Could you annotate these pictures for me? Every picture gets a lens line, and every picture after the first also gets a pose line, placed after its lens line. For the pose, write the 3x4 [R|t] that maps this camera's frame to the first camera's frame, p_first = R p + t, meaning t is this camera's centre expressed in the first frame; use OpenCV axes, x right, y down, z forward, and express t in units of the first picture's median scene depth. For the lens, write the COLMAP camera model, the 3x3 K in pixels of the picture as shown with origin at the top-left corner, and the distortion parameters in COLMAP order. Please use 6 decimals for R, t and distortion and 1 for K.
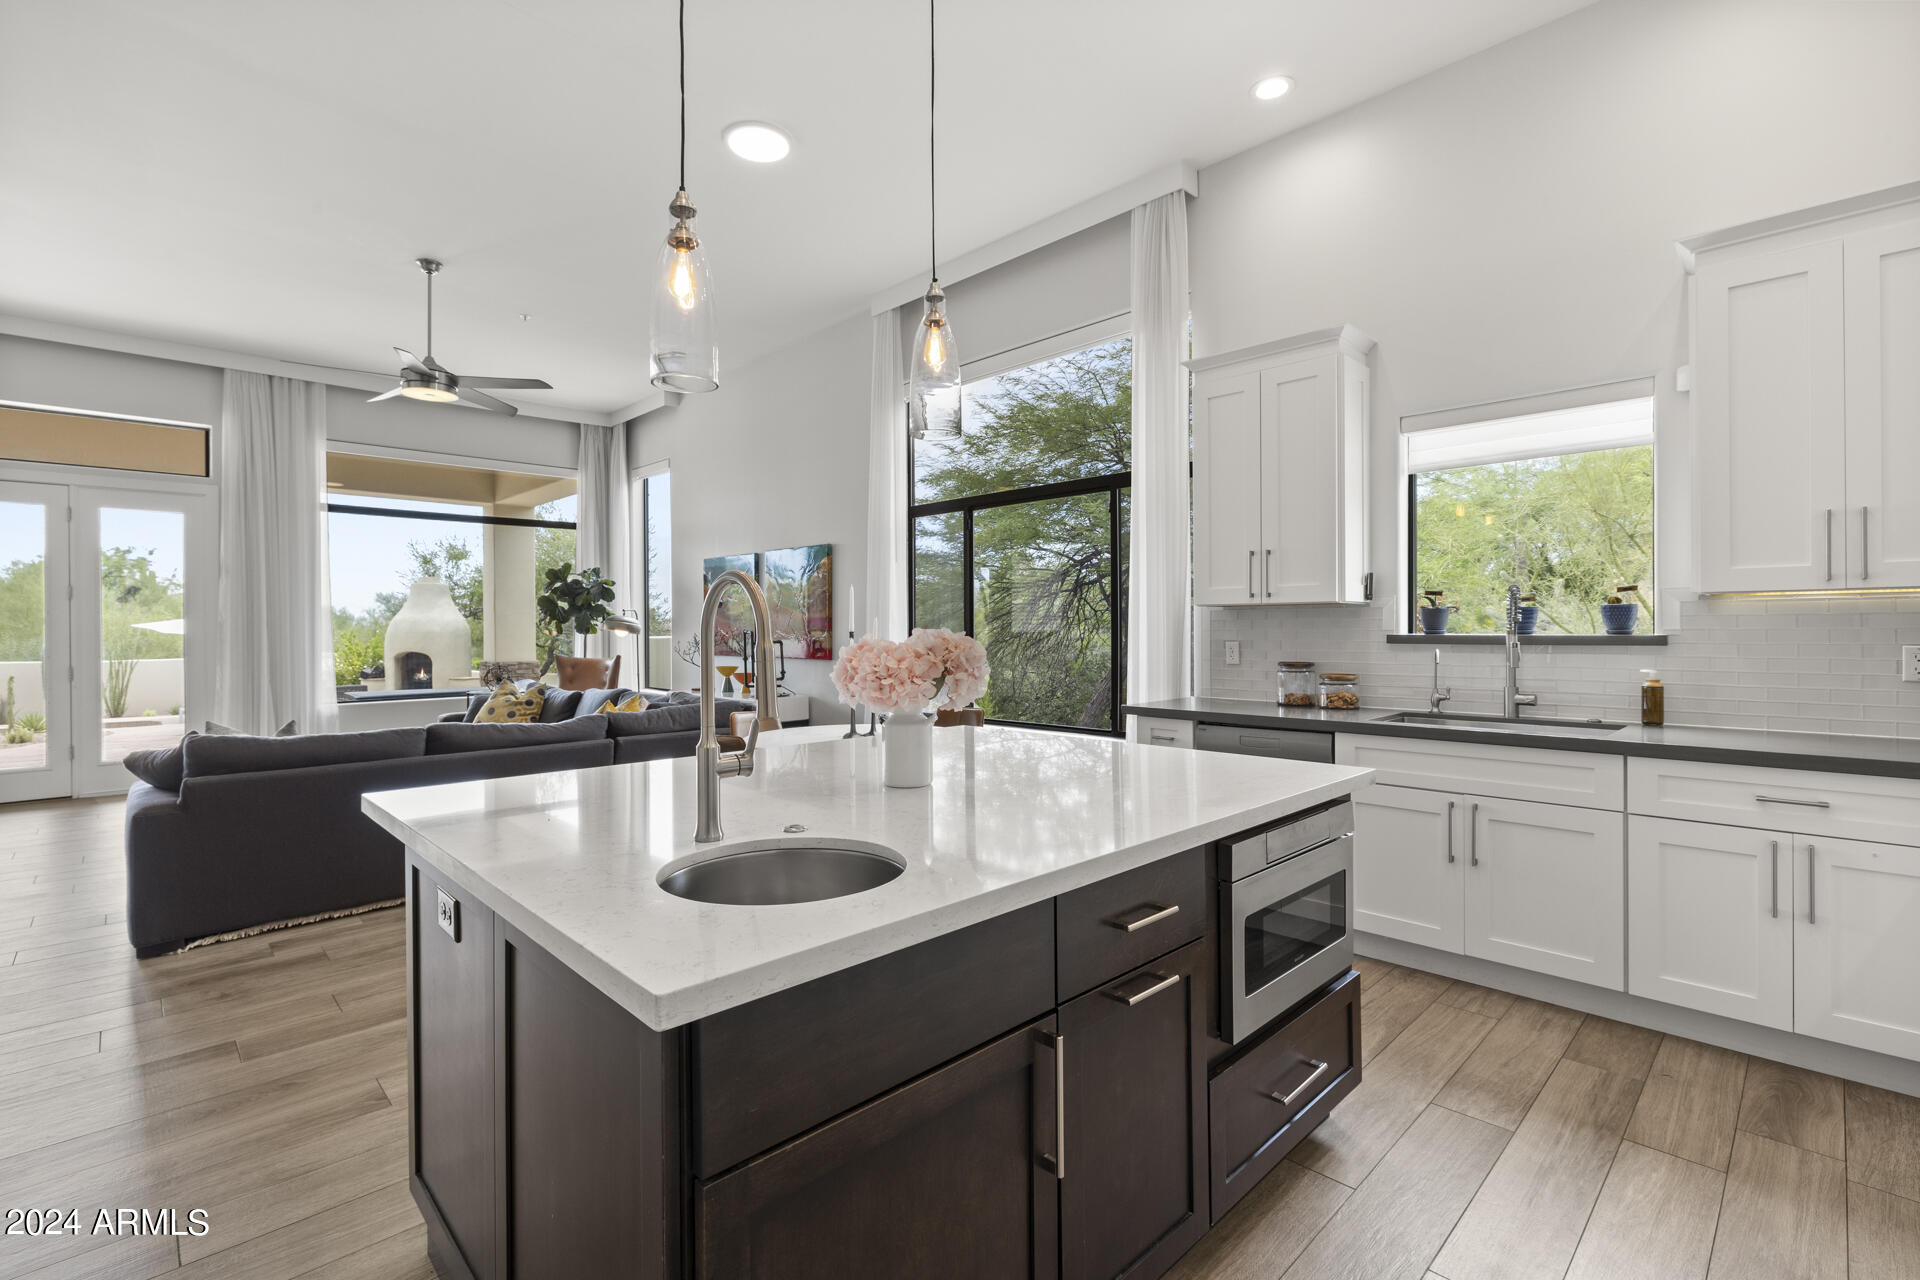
lens RADIAL K [[863.4, 0, 966.6], [0, 863.4, 637.3], [0, 0, 1]] dist [-0.000763, 0.000079]
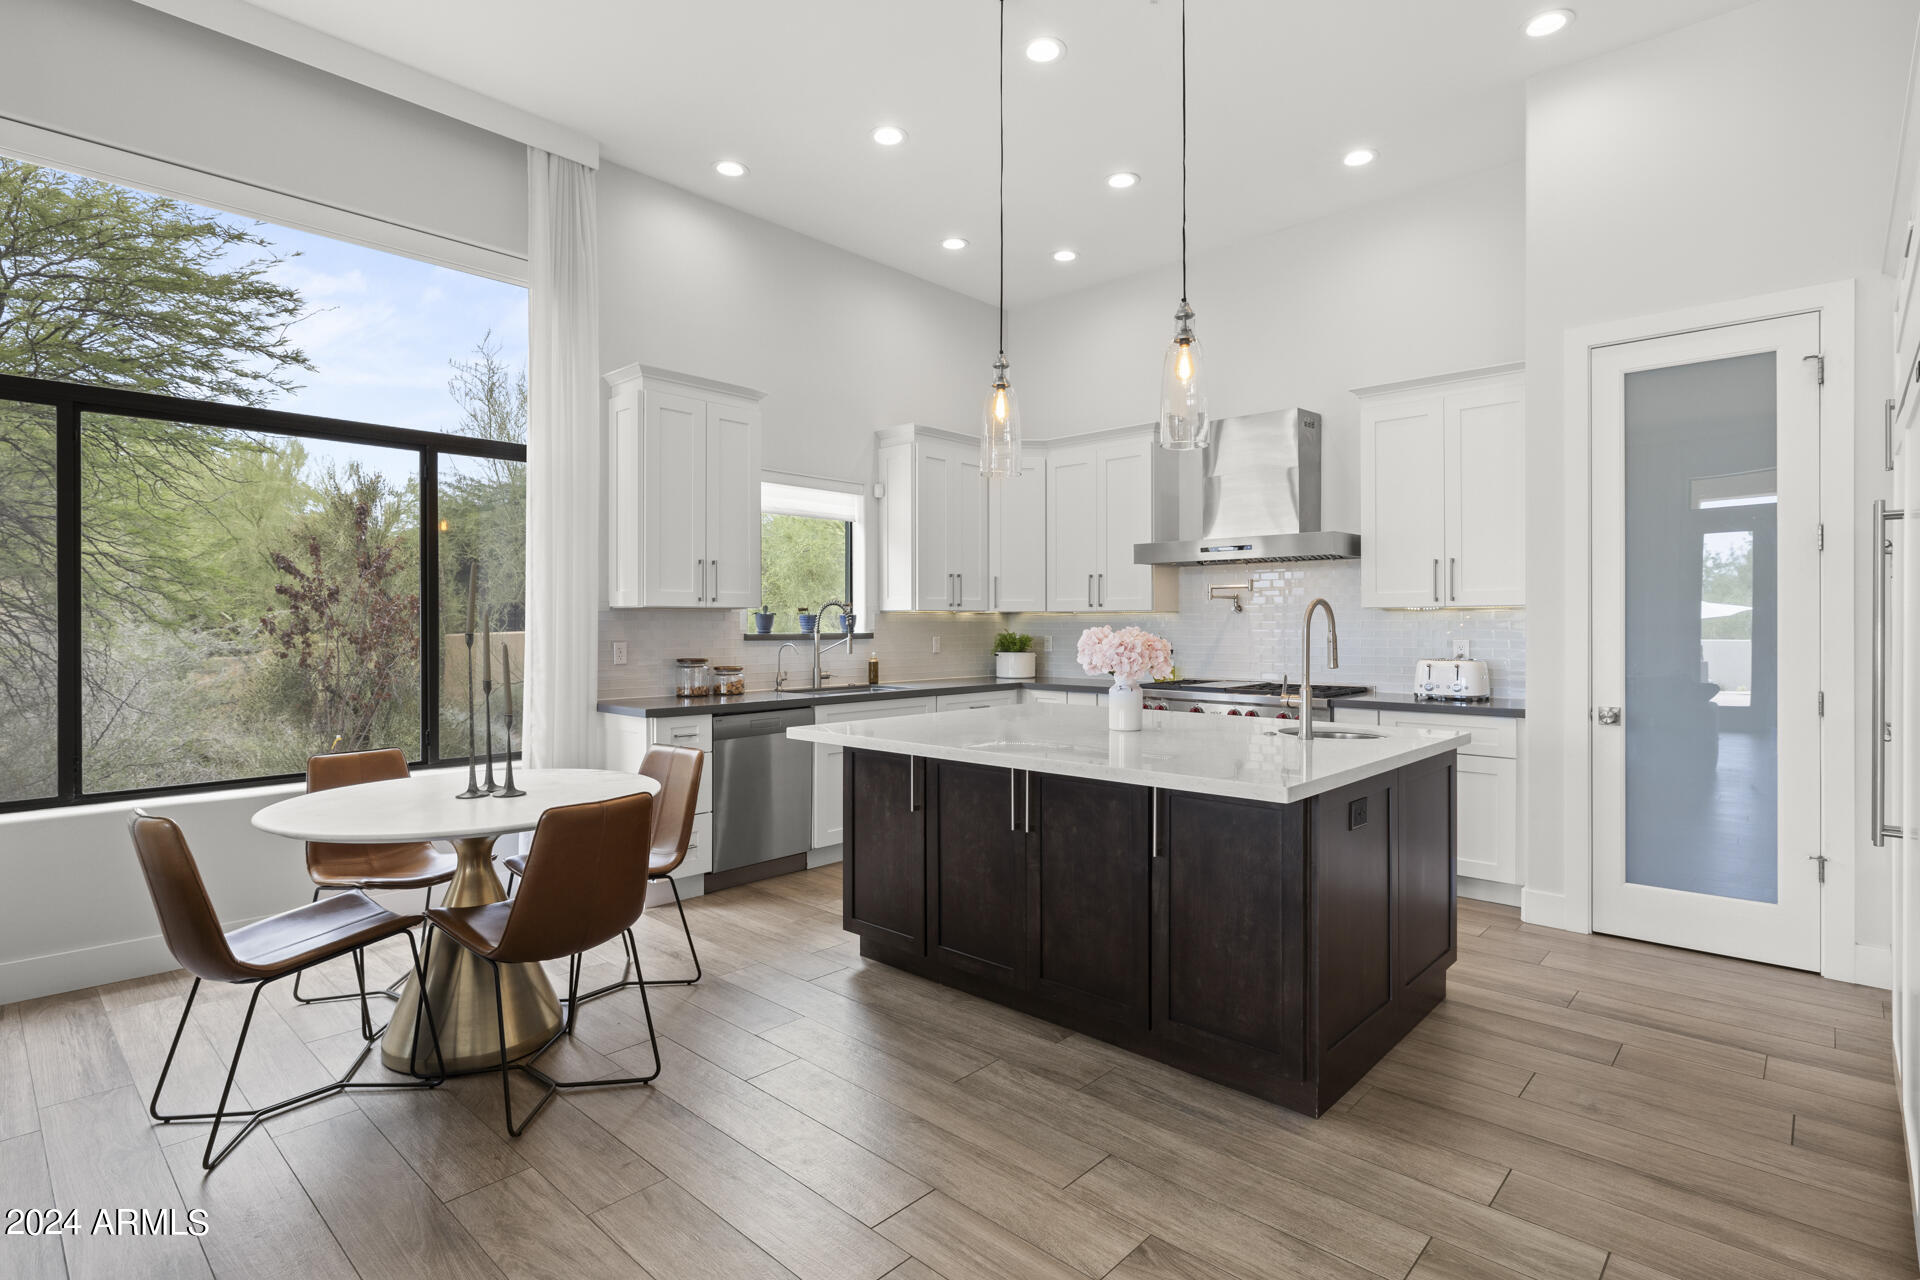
lens RADIAL K [[951.9, 0, 956.7], [0, 951.9, 627.9], [0, 0, 1]] dist [-0.004390, -0.000157]
pose [[-0.039380, 0.001946, 0.999222, -0.909962], [0.011846, 0.999929, -0.001480, -0.005864], [-0.999154, 0.011779, -0.039400, 0.718953]]
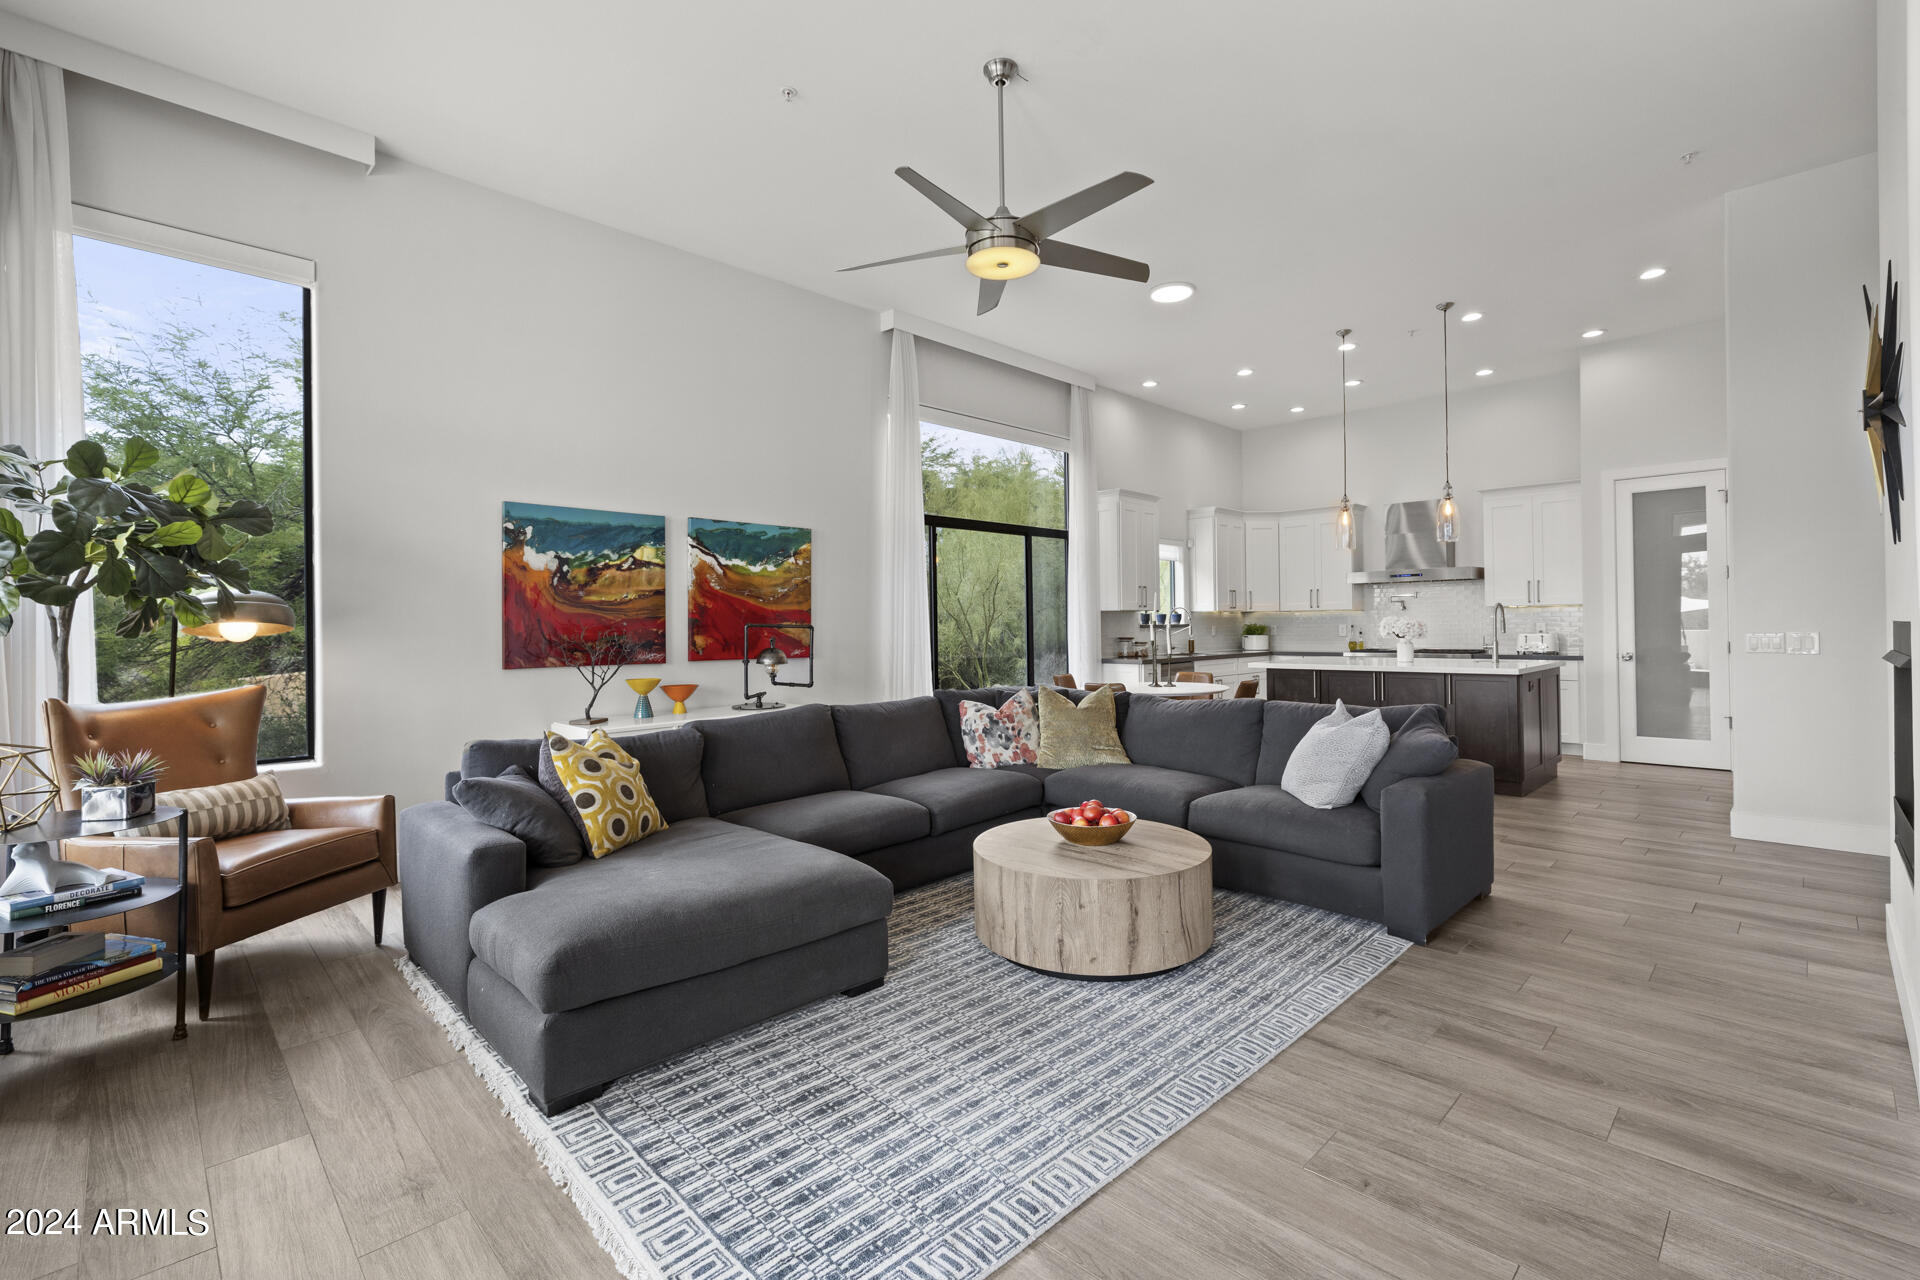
lens RADIAL K [[849.3, 0, 959.5], [0, 849.3, 622.2], [0, 0, 1]] dist [0.002128, 0.000205]
pose [[0.004672, 0.009763, 0.999941, -1.804929], [0.022327, 0.999702, -0.009865, 0.002686], [-0.999740, 0.022372, 0.004453, 1.443112]]
